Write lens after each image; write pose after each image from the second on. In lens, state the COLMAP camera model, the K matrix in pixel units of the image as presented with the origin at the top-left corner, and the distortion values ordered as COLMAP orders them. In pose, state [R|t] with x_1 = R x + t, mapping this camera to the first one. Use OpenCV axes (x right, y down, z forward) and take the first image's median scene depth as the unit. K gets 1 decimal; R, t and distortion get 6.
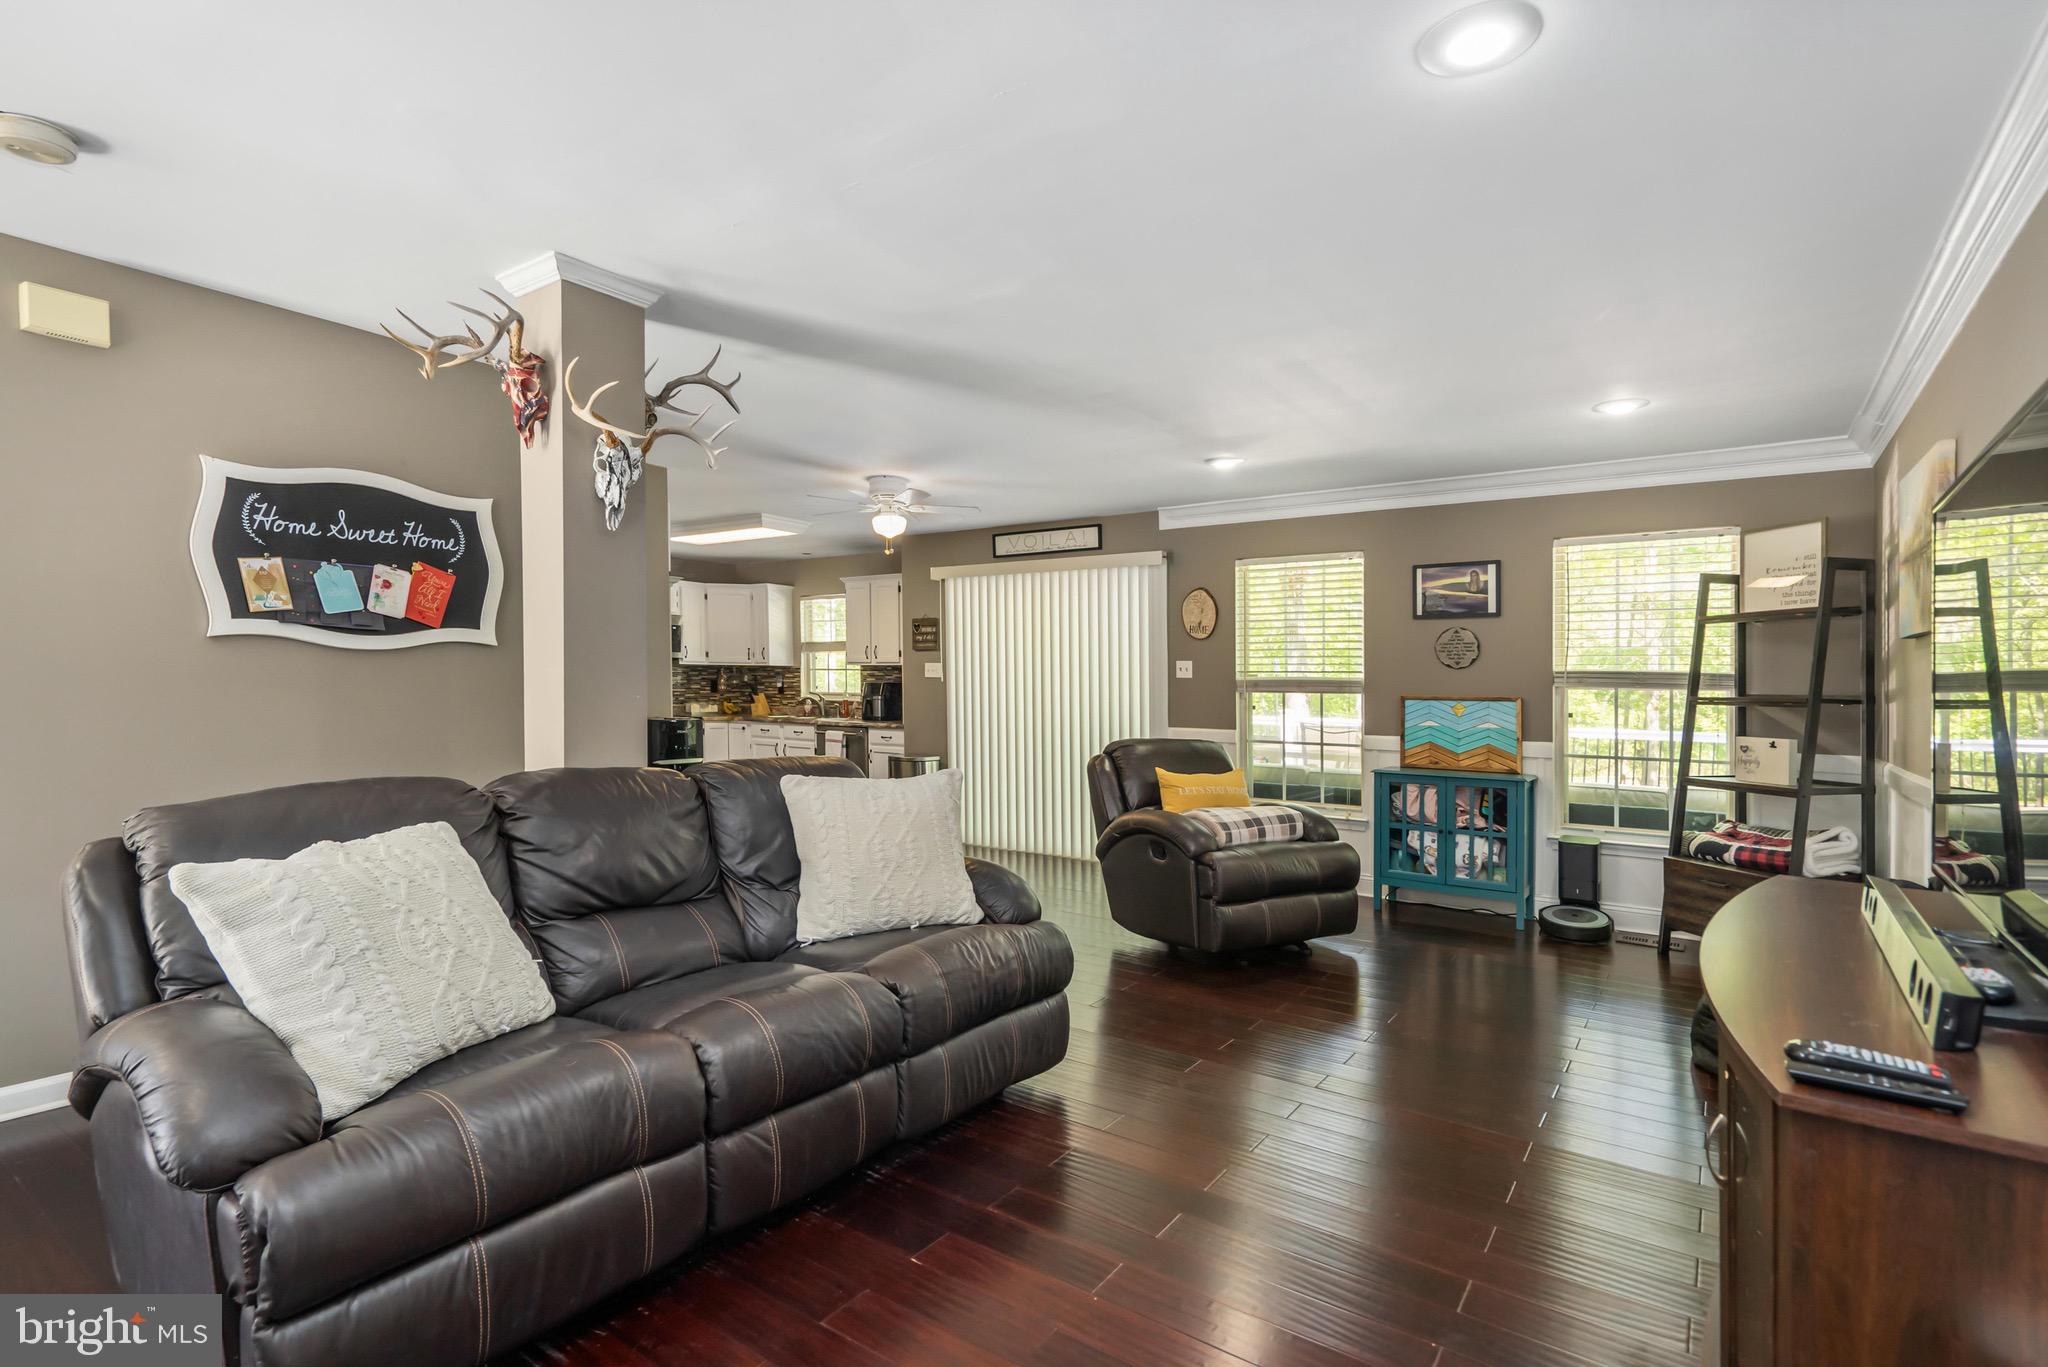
lens RADIAL K [[989.5, 0, 1022.0], [0, 989.5, 699.9], [0, 0, 1]] dist [-0.000477, -0.000111]
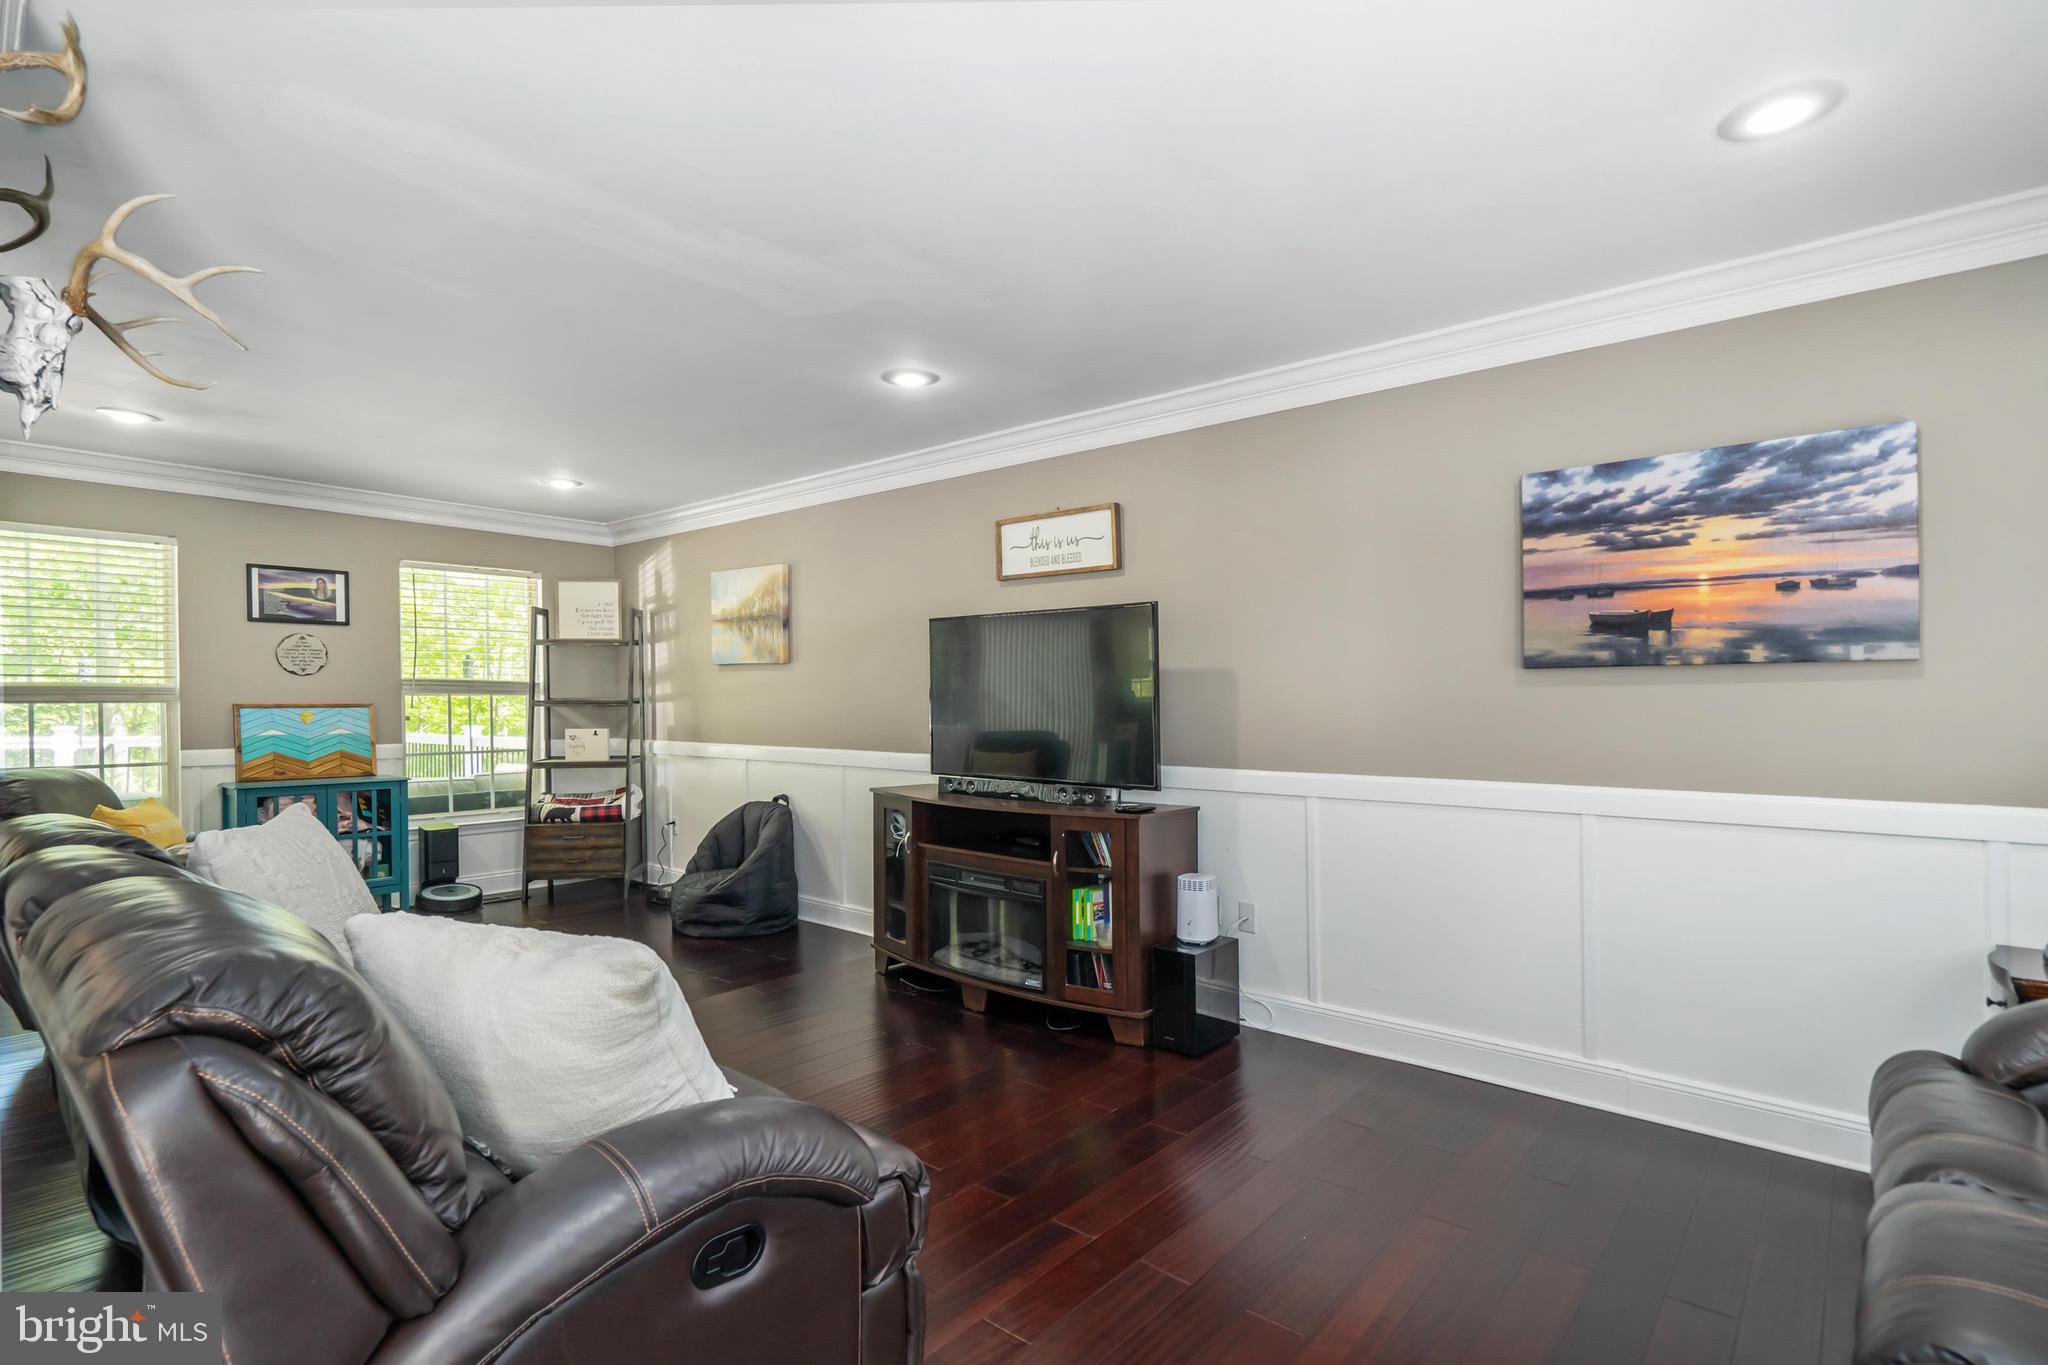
lens RADIAL K [[989.5, 0, 1009.0], [0, 989.5, 689.5], [0, 0, 1]] dist [-0.000477, -0.000111]
pose [[0.099852, -0.004459, 0.994992, -0.492786], [0.013852, 0.999899, 0.003091, -0.011658], [-0.994906, 0.013474, 0.099903, 0.217078]]
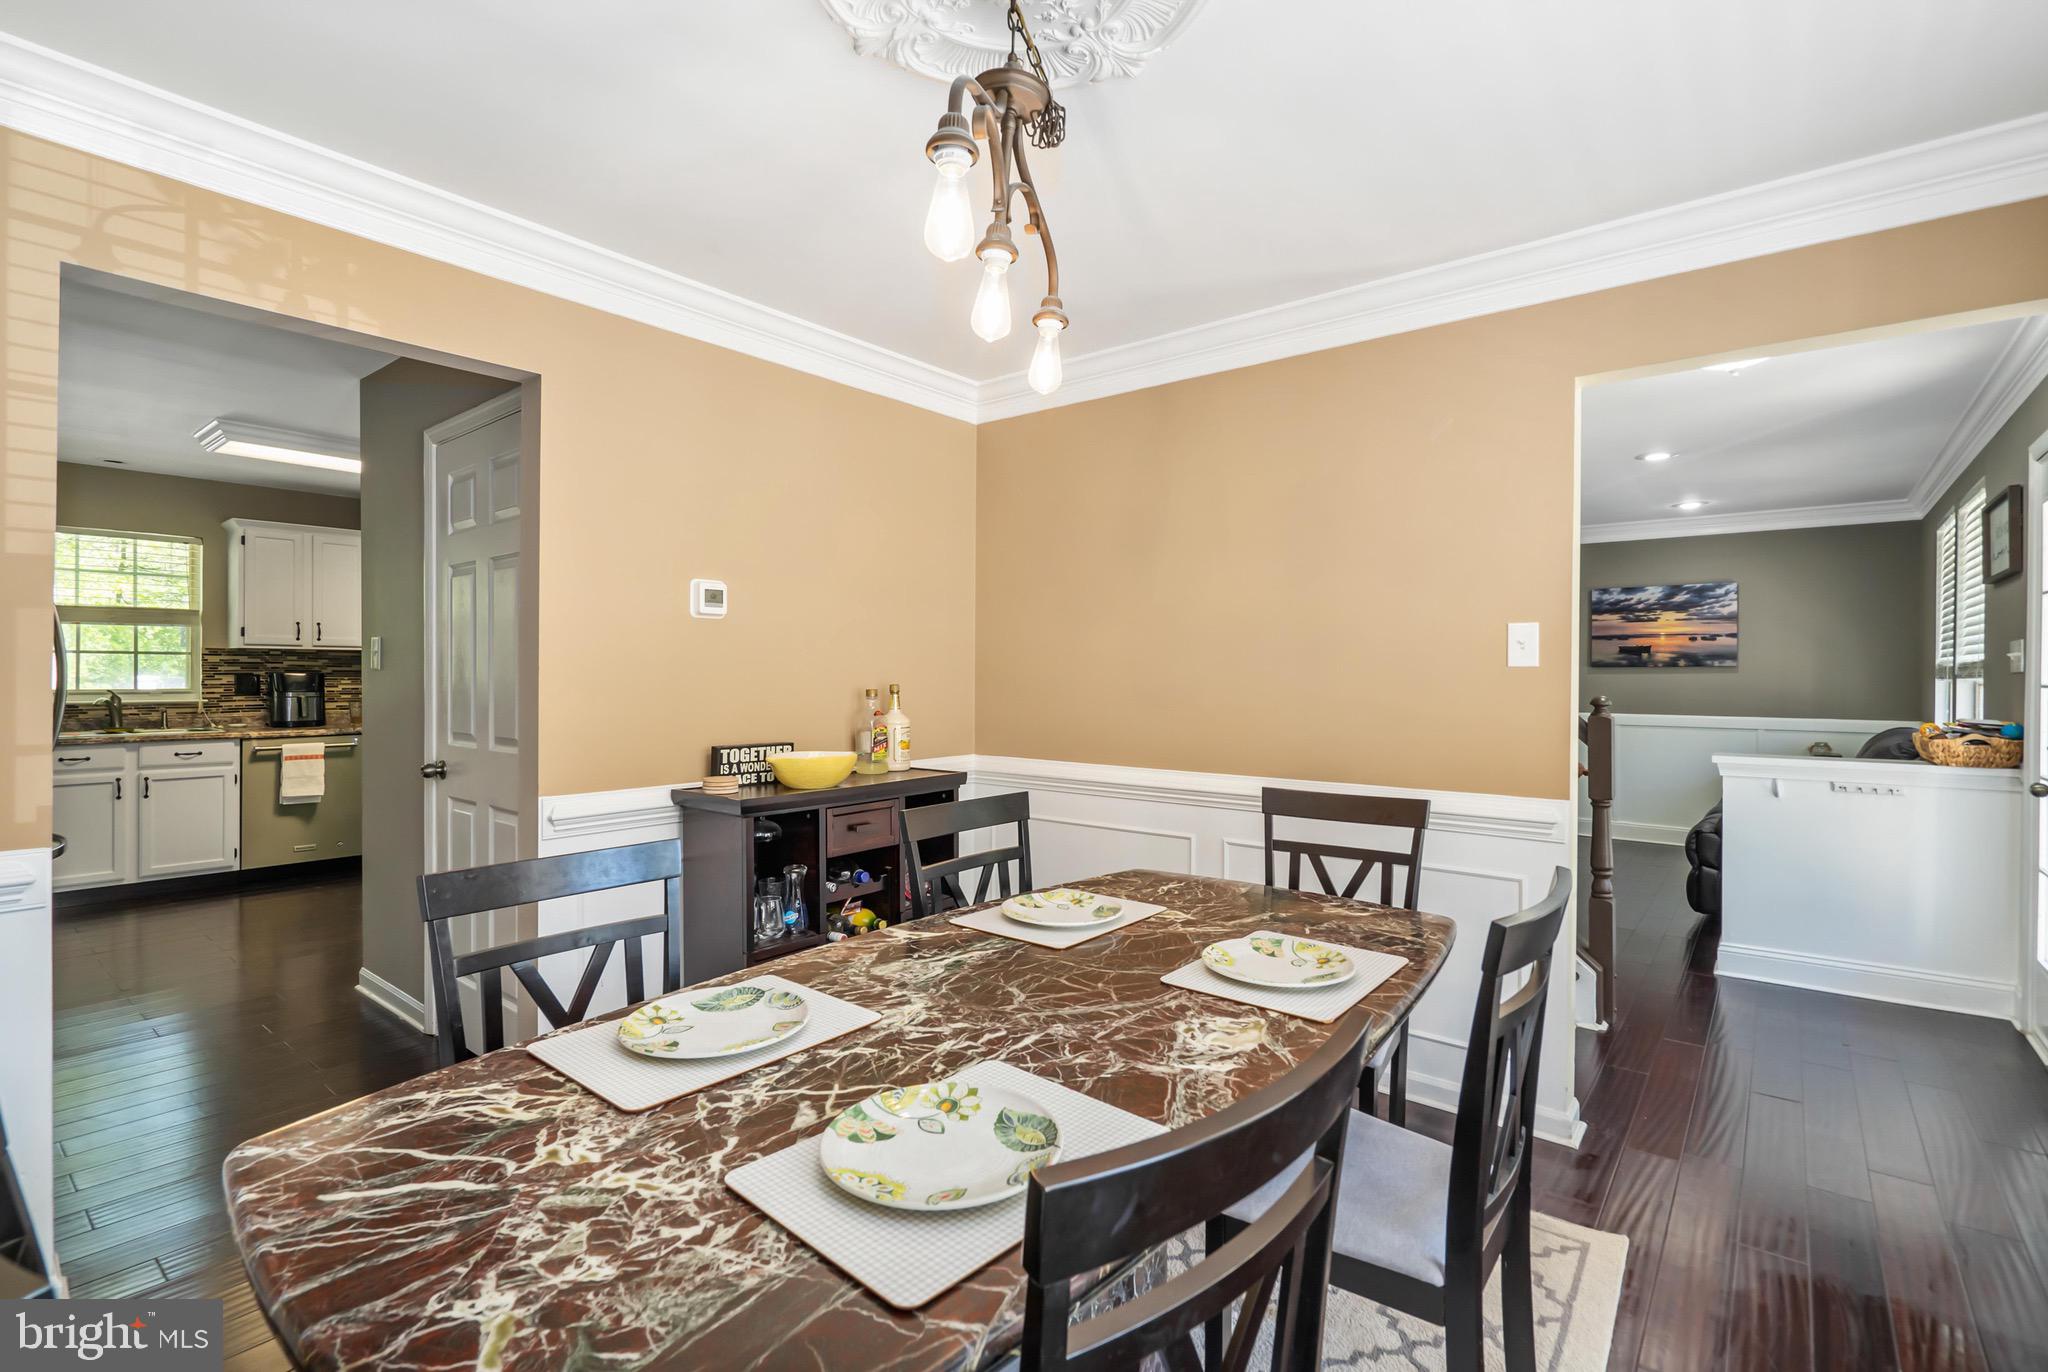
lens RADIAL K [[935.0, 0, 1036.7], [0, 935.0, 679.1], [0, 0, 1]] dist [-0.003154, -0.000135]
pose [[0.055847, -0.010993, 0.998379, -1.240698], [0.000742, 0.999940, 0.010968, -0.015438], [-0.998439, 0.000129, 0.055852, 0.674883]]
